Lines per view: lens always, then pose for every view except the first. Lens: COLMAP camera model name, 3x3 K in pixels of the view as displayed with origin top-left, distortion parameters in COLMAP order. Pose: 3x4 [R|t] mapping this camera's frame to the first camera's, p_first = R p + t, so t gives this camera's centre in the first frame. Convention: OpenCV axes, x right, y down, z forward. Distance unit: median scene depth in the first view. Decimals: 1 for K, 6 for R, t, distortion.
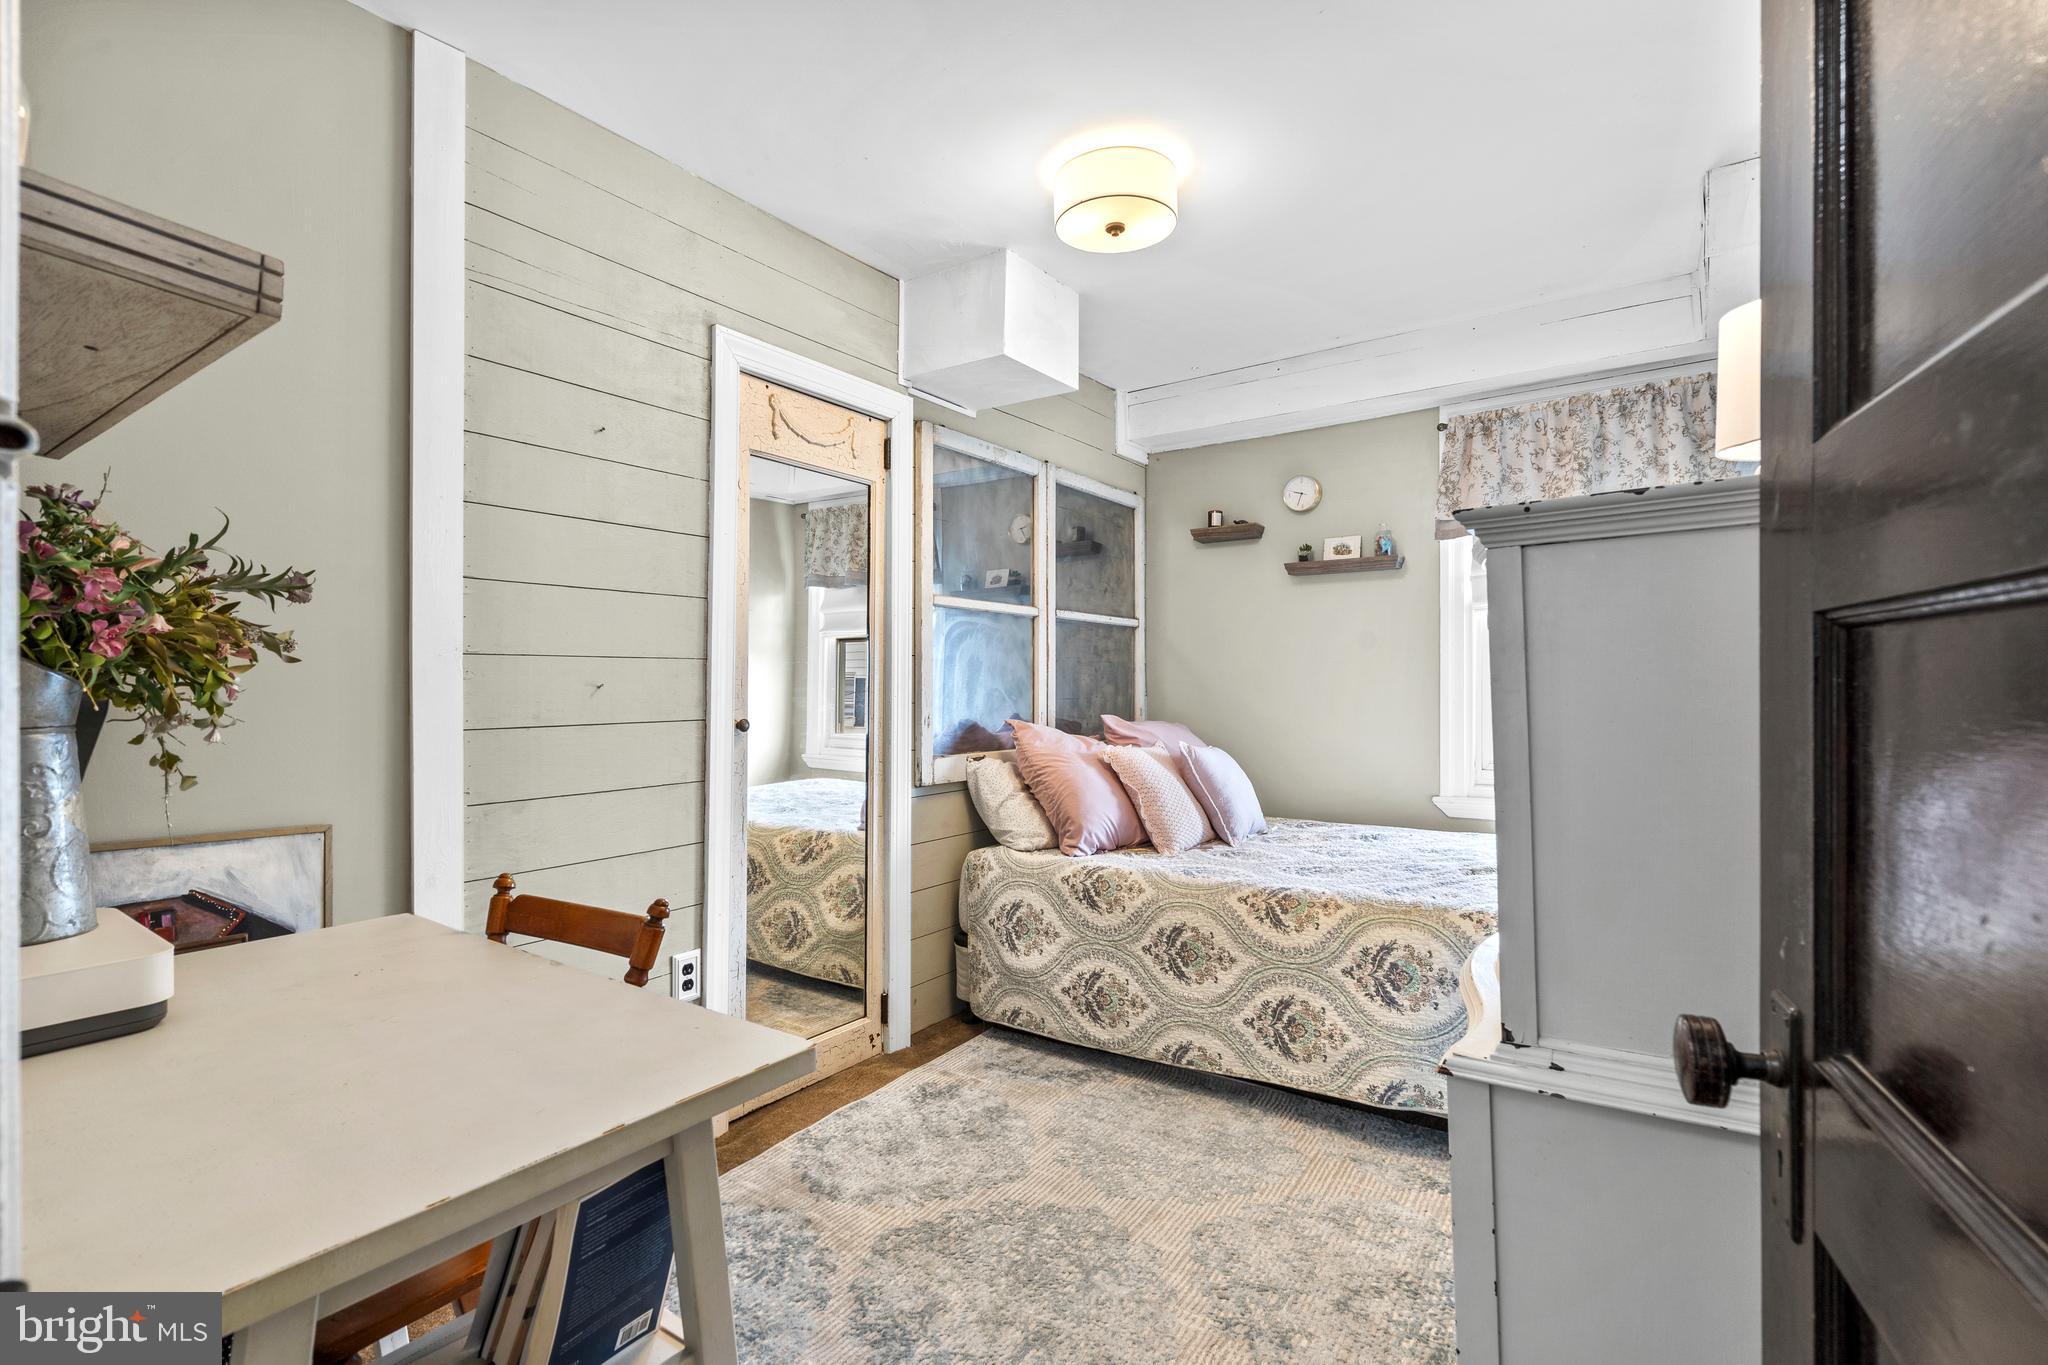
lens RADIAL K [[959.2, 0, 1024.0], [0, 959.2, 680.1], [0, 0, 1]] dist [-0.000047, 0.003339]
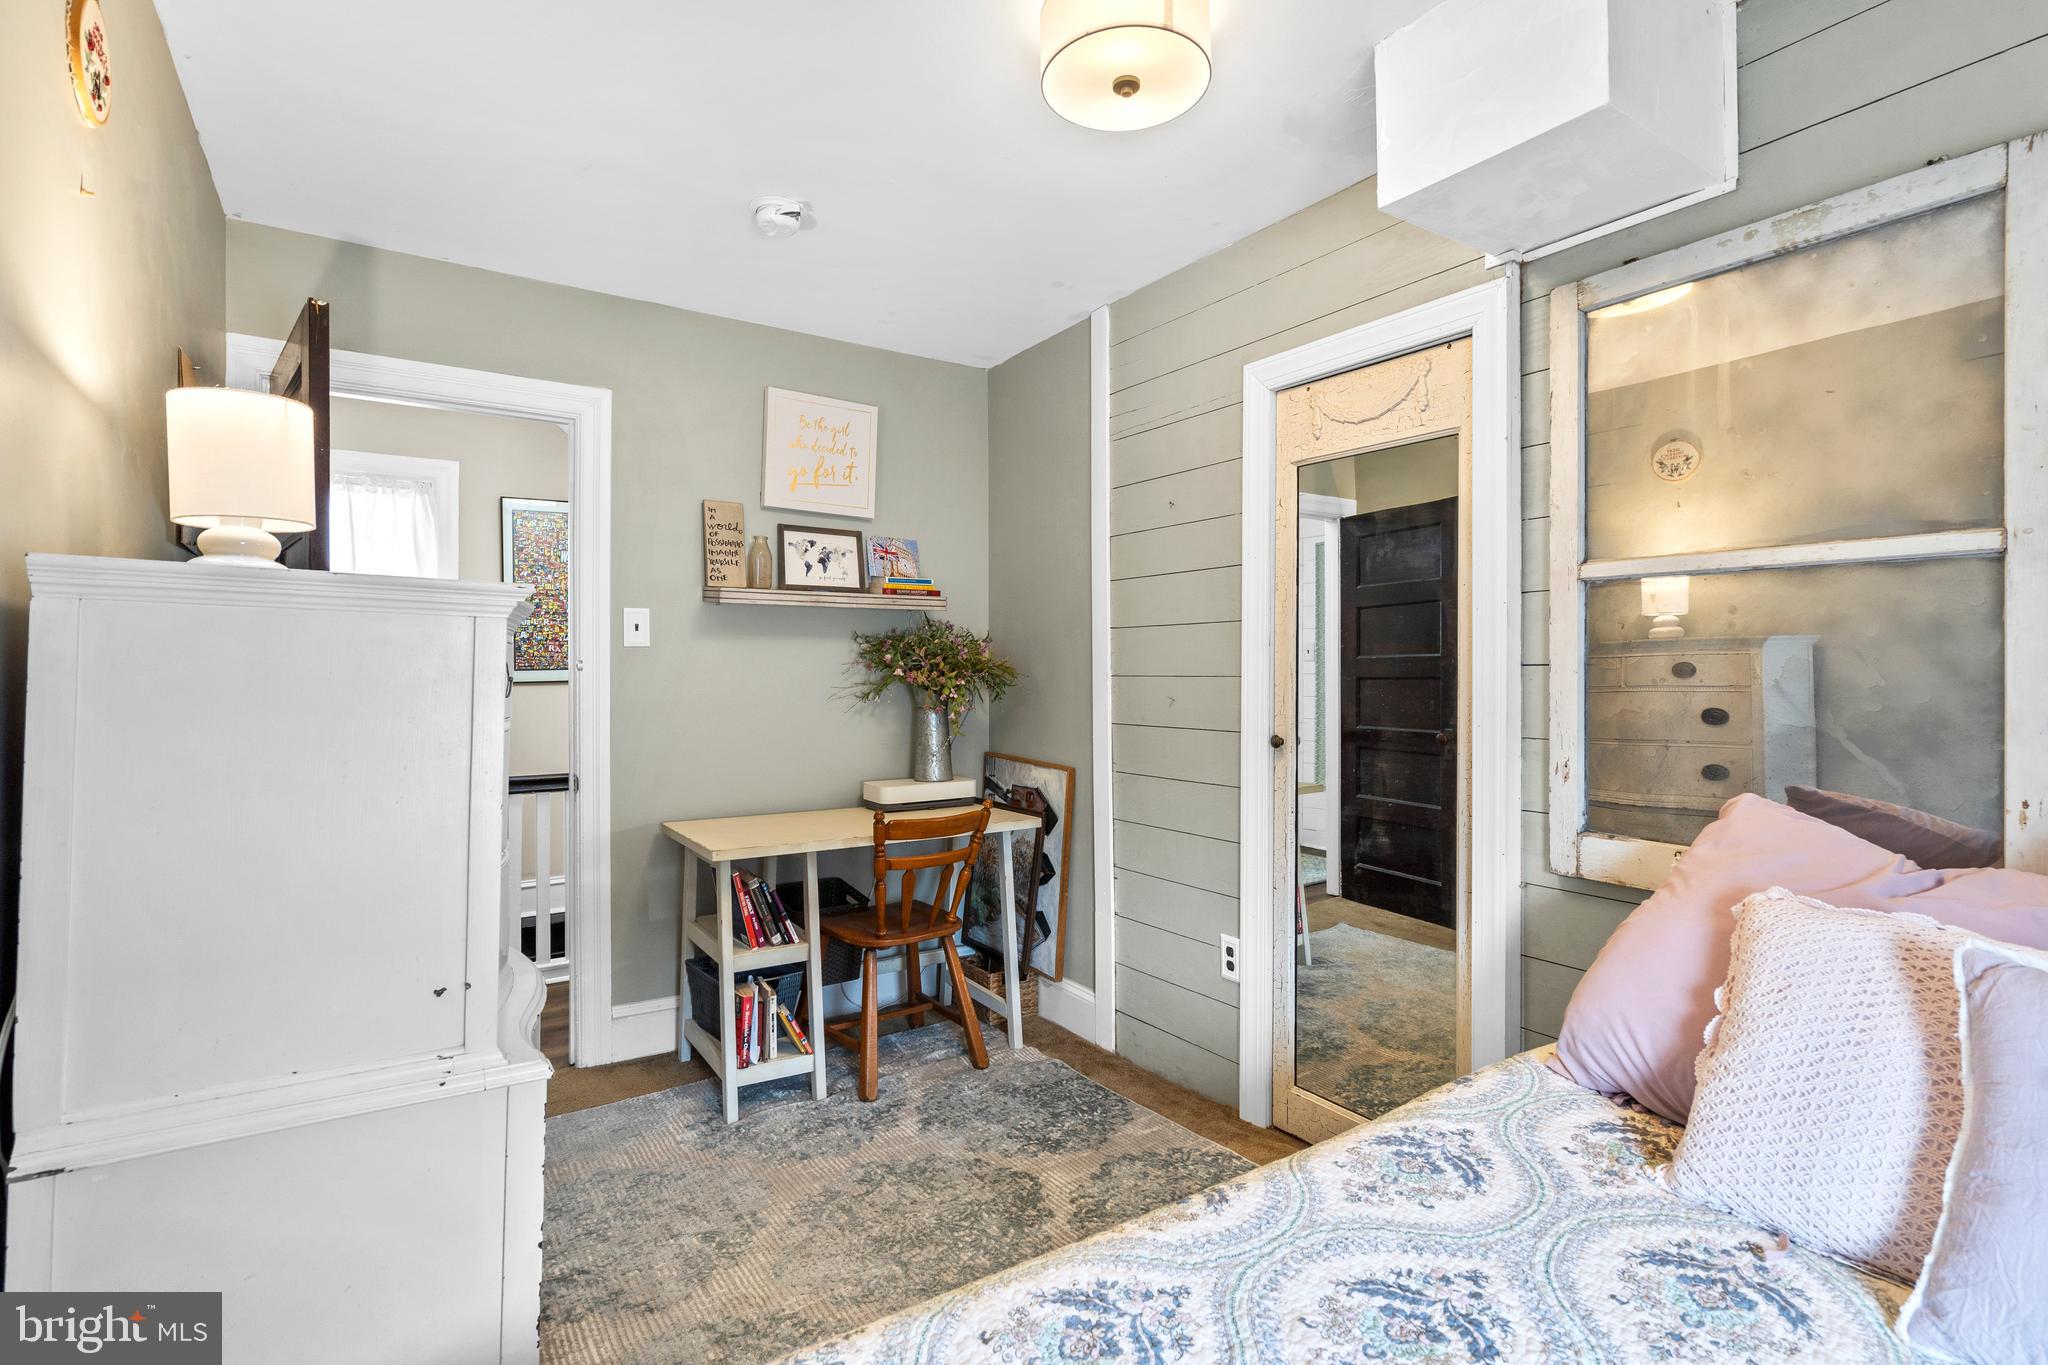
lens RADIAL K [[959.2, 0, 1012.0], [0, 959.2, 665.6], [0, 0, 1]] dist [-0.000047, 0.003339]
pose [[-0.376415, -0.005036, -0.926438, 0.789905], [0.002056, 0.999978, -0.006271, -0.028431], [0.926449, -0.004265, -0.376396, 1.184277]]
